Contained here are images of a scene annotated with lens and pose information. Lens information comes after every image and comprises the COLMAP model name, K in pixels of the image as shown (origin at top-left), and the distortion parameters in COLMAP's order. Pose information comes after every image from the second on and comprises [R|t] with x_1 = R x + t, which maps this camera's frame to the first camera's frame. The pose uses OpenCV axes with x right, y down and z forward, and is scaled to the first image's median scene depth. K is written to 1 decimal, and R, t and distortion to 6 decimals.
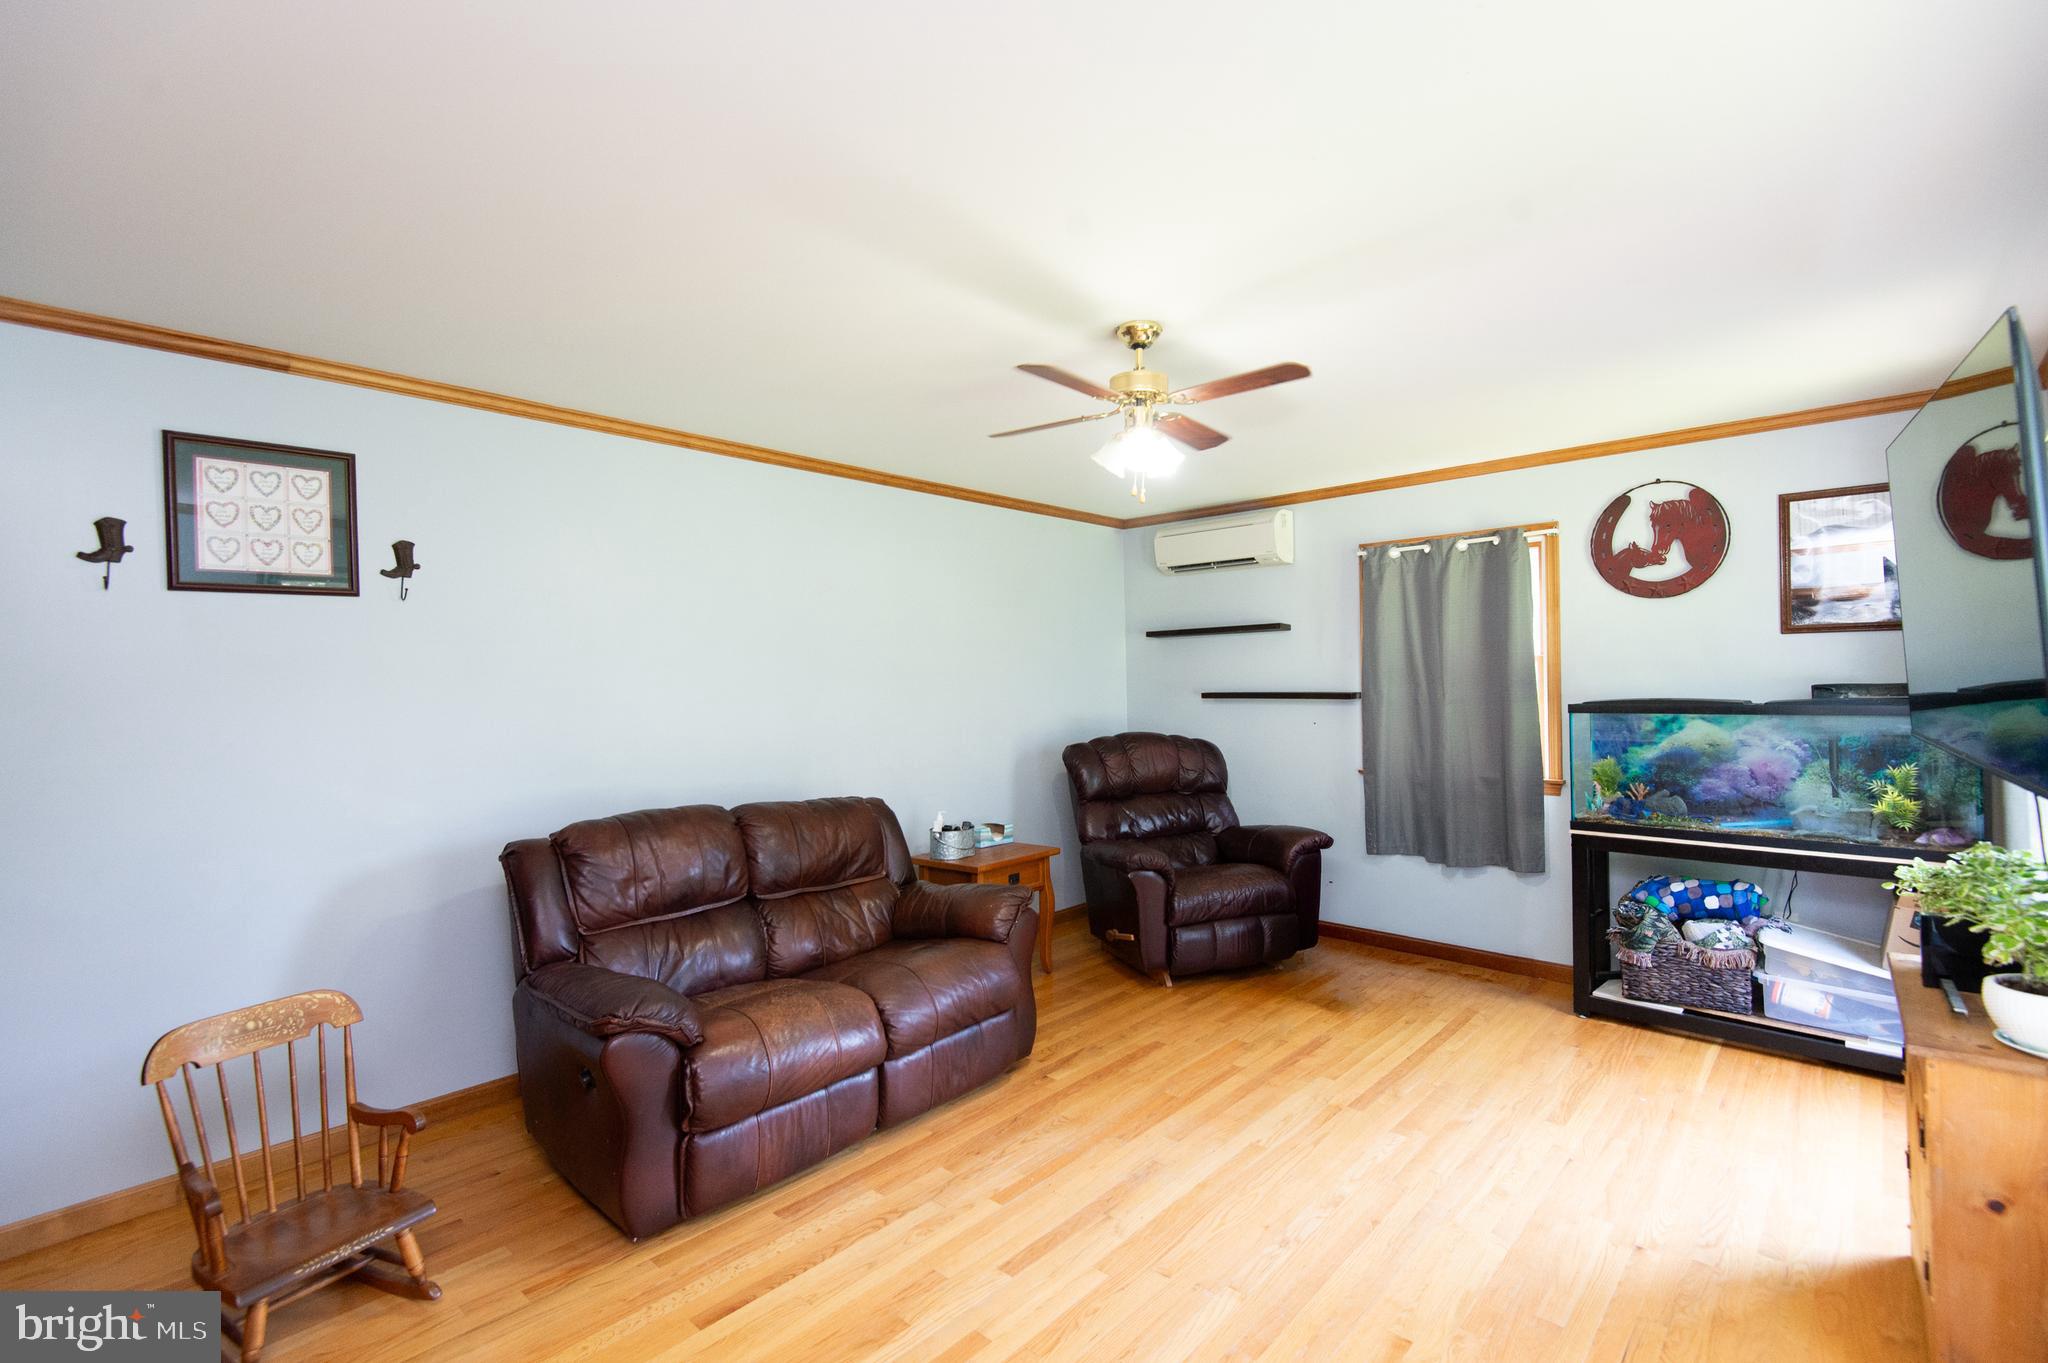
lens RADIAL K [[932.4, 0, 1039.5], [0, 932.4, 682.3], [0, 0, 1]] dist [0.034079, -0.021775]
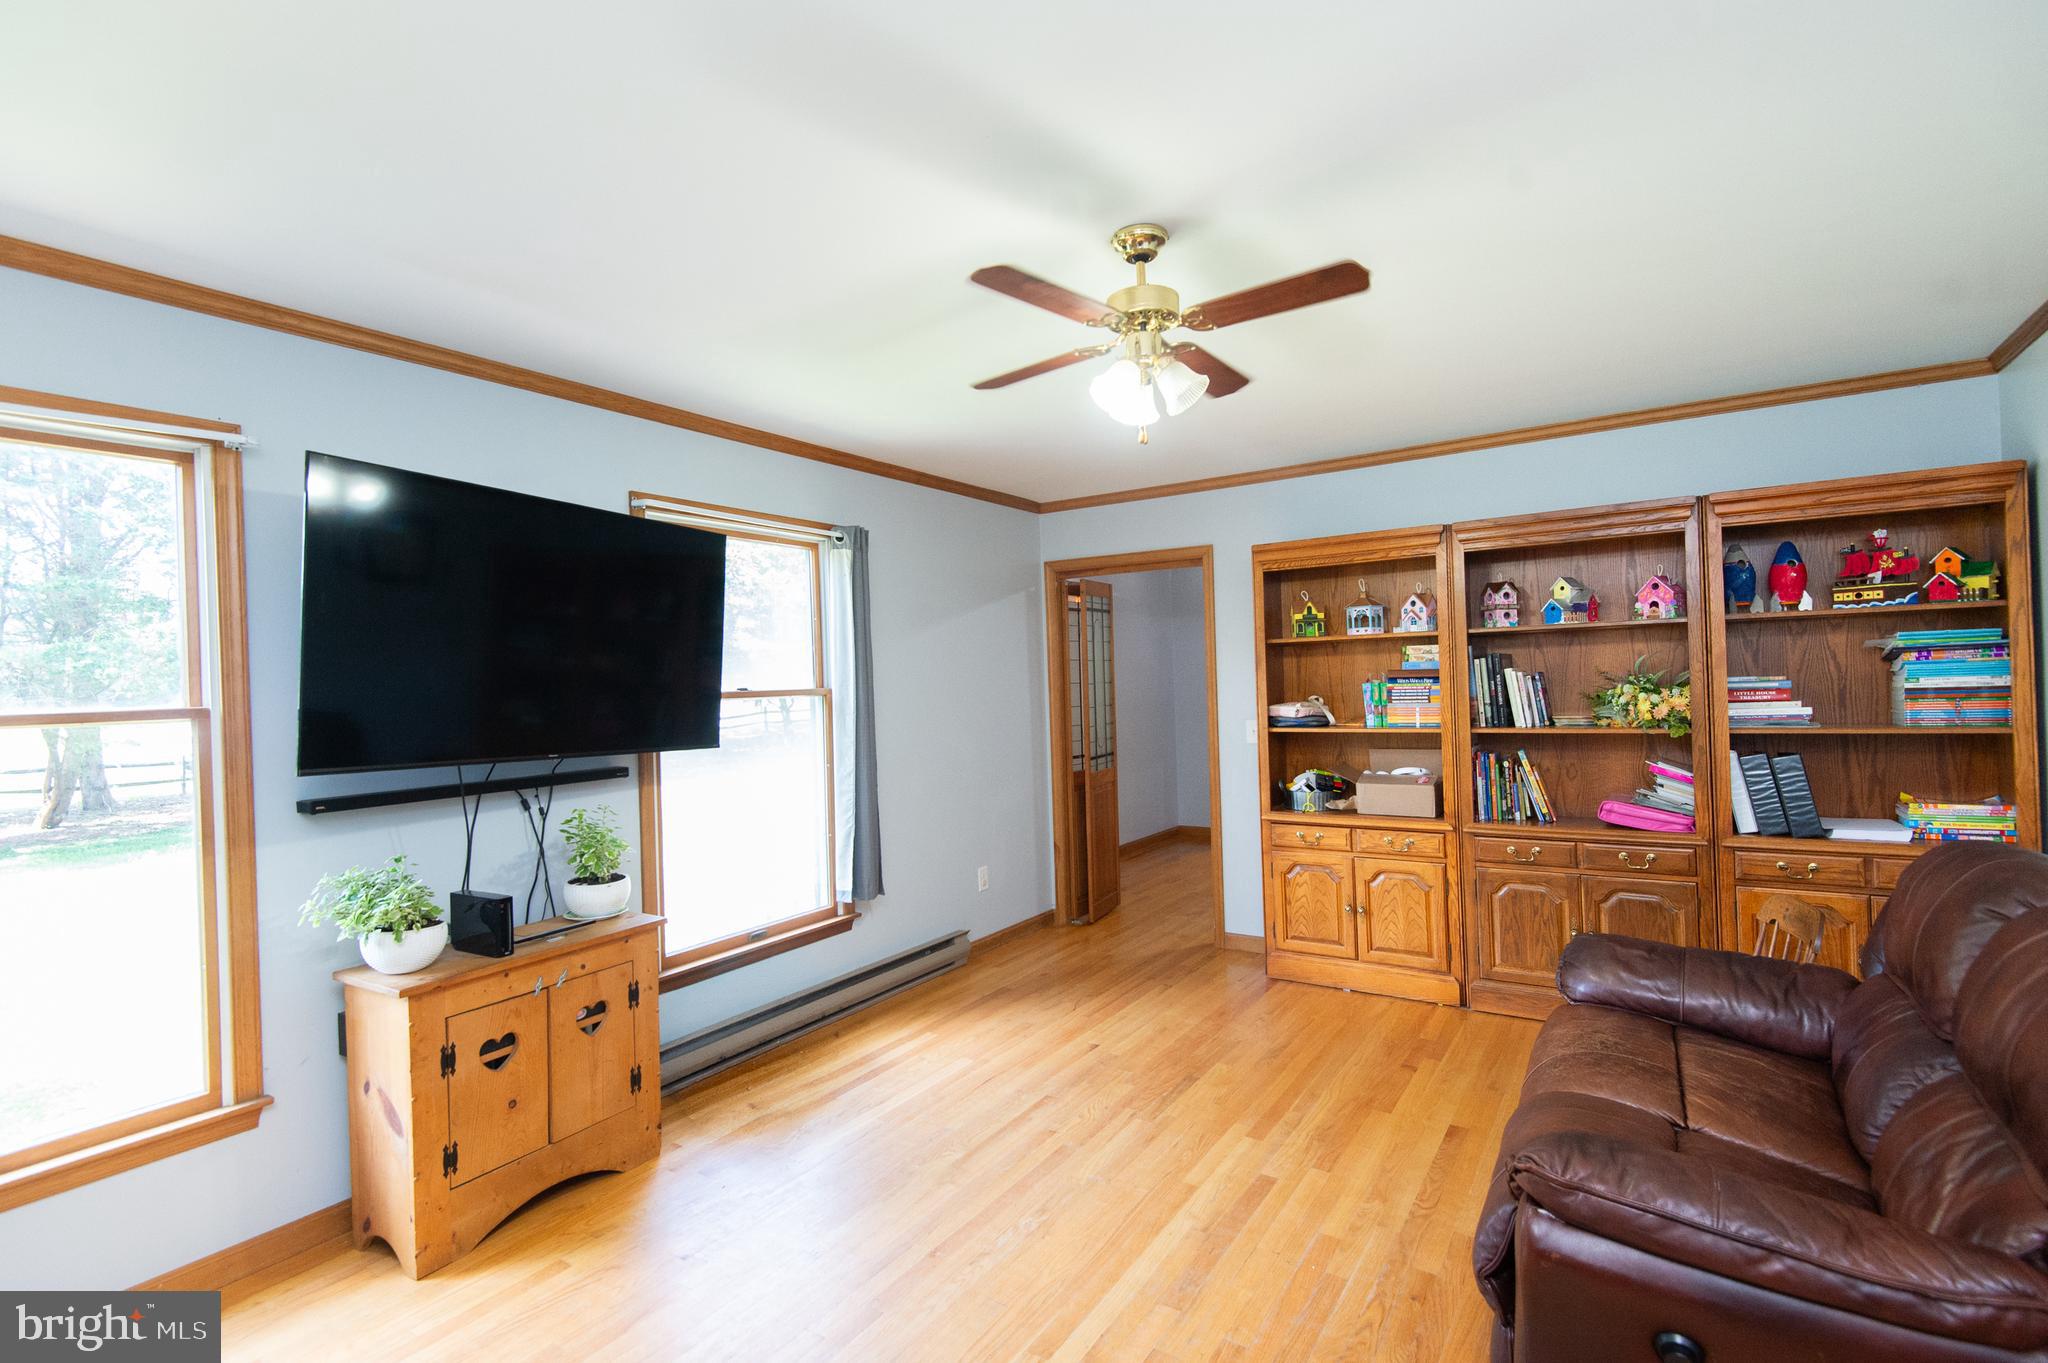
lens RADIAL K [[944.6, 0, 1024.0], [0, 944.6, 681.5], [0, 0, 1]] dist [0.035592, -0.021641]
pose [[-0.988522, 0.042881, -0.144861, 0.341185], [0.043728, 0.999040, -0.002670, 0.007024], [0.144608, -0.008973, -0.989448, 1.777918]]
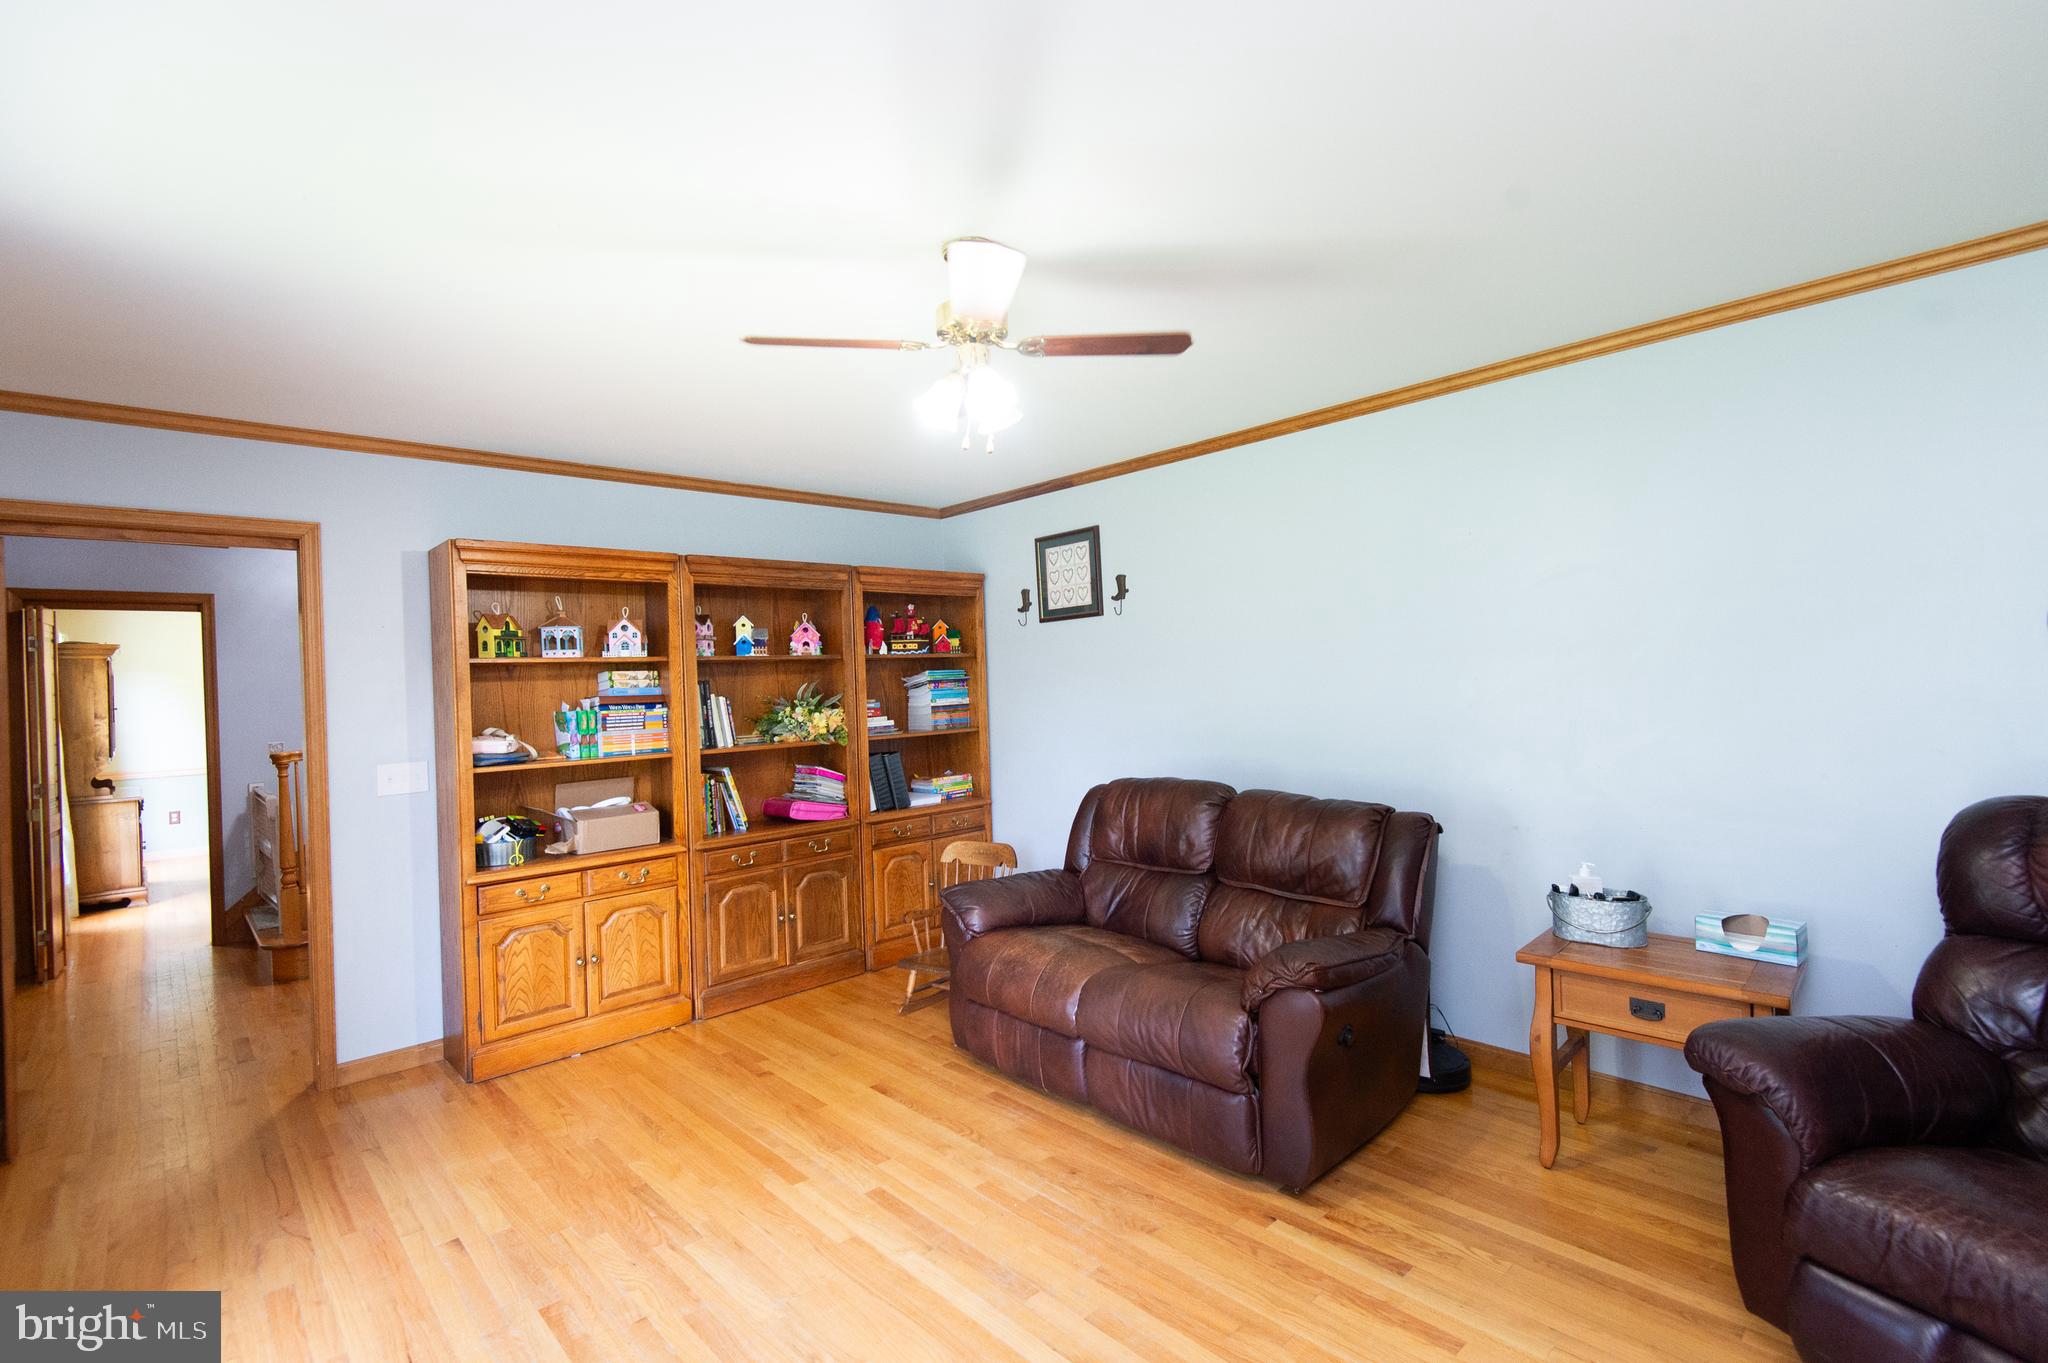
lens RADIAL K [[944.6, 0, 1024.0], [0, 944.6, 681.5], [0, 0, 1]] dist [0.035592, -0.021641]
pose [[-0.095620, 0.021002, -0.995196, 0.929101], [0.035997, 0.999196, 0.017628, -0.015195], [0.994767, -0.034138, -0.096299, 1.110241]]
